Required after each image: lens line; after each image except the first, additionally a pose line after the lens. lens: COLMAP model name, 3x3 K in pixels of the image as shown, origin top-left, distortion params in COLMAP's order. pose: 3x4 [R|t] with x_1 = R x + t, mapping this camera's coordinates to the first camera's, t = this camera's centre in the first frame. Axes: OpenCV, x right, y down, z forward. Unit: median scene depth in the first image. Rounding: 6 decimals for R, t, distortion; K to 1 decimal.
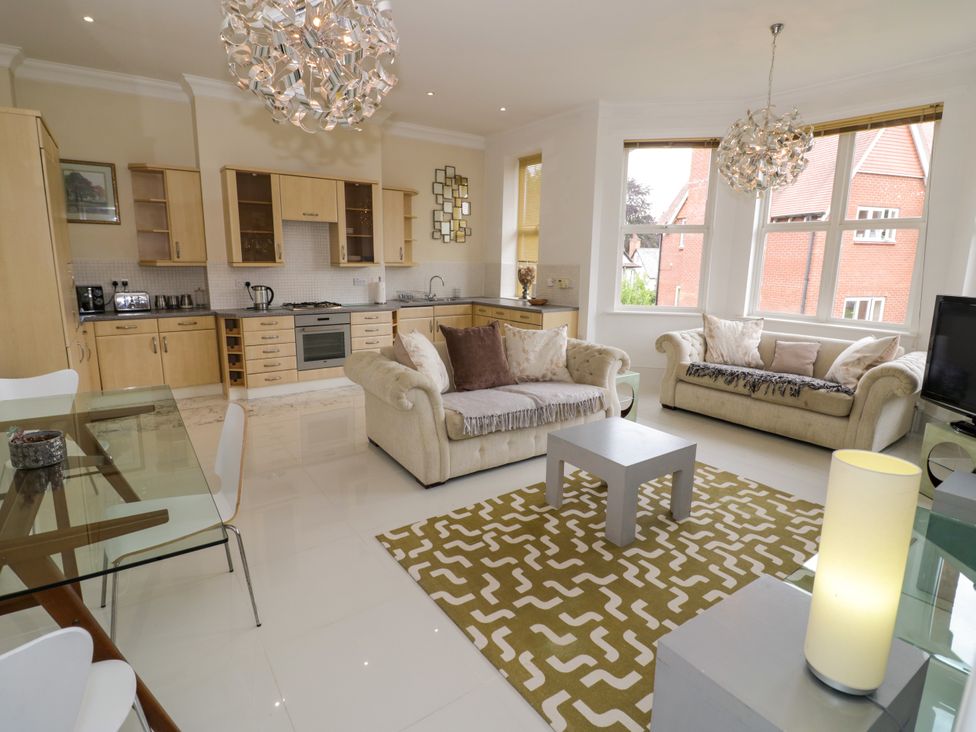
lens RADIAL K [[508.0, 0, 486.9], [0, 508.0, 353.6], [0, 0, 1]] dist [0.002246, -0.014351]
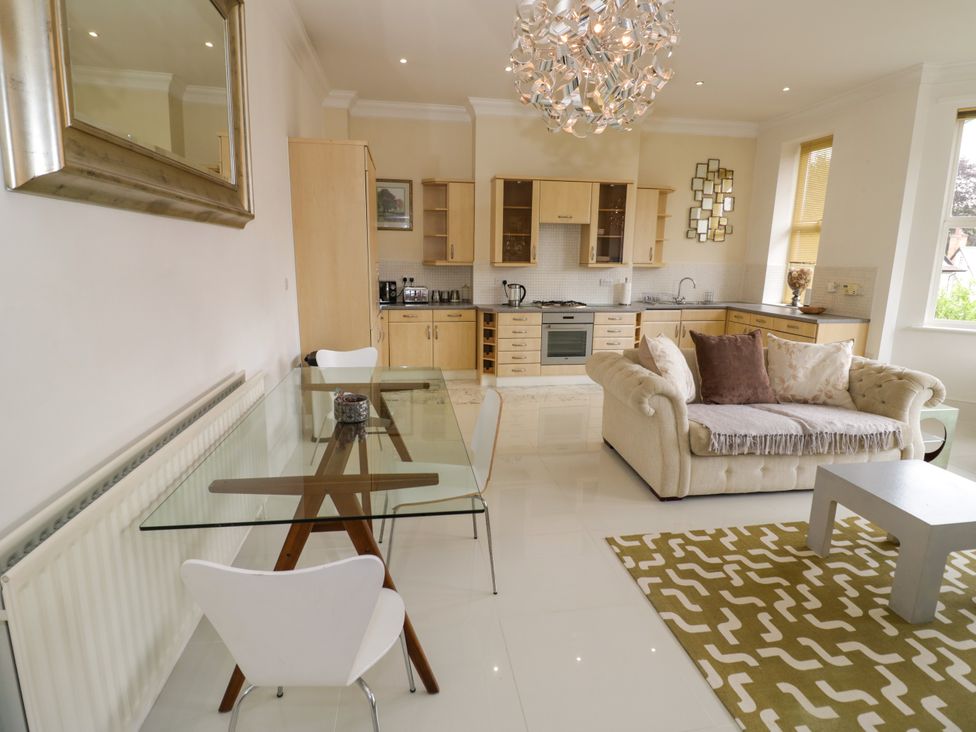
lens RADIAL K [[508.0, 0, 486.9], [0, 508.0, 353.6], [0, 0, 1]] dist [0.002246, -0.014351]
pose [[0.894712, 0.081746, -0.439099, -0.011153], [-0.082211, 0.996453, 0.017994, 0.000384], [0.439012, 0.019999, 0.898259, -0.002338]]
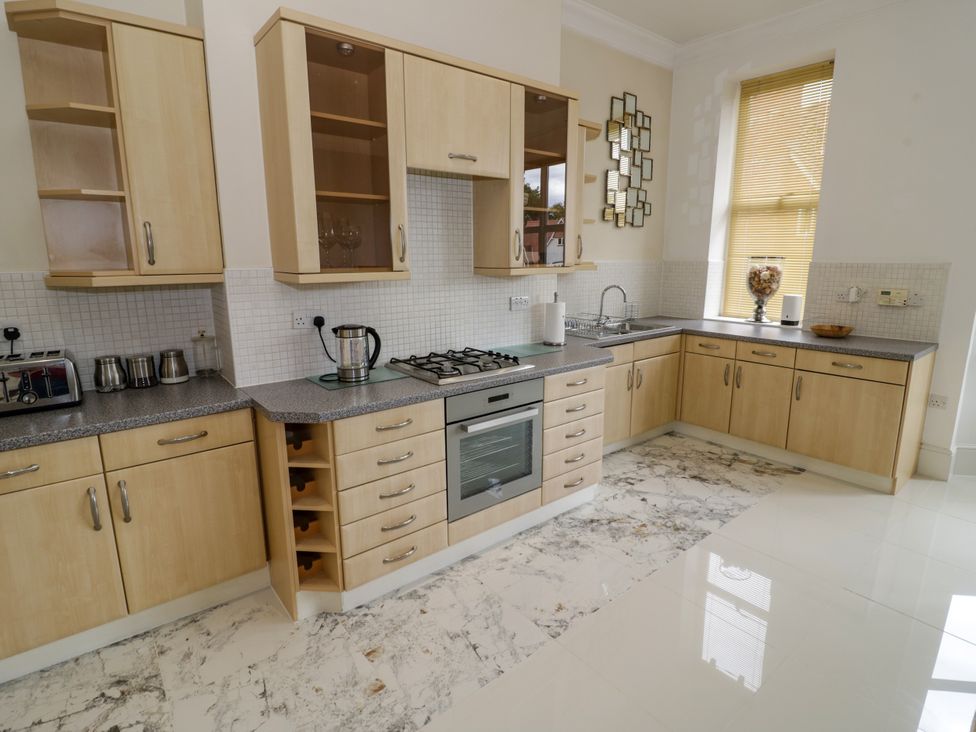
lens RADIAL K [[508.0, 0, 486.9], [0, 508.0, 353.6], [0, 0, 1]] dist [0.002246, -0.014351]
pose [[0.998118, -0.028296, 0.054404, -0.406745], [0.027926, 0.999581, 0.007548, -0.125765], [-0.054594, -0.006015, 0.998490, 0.648529]]
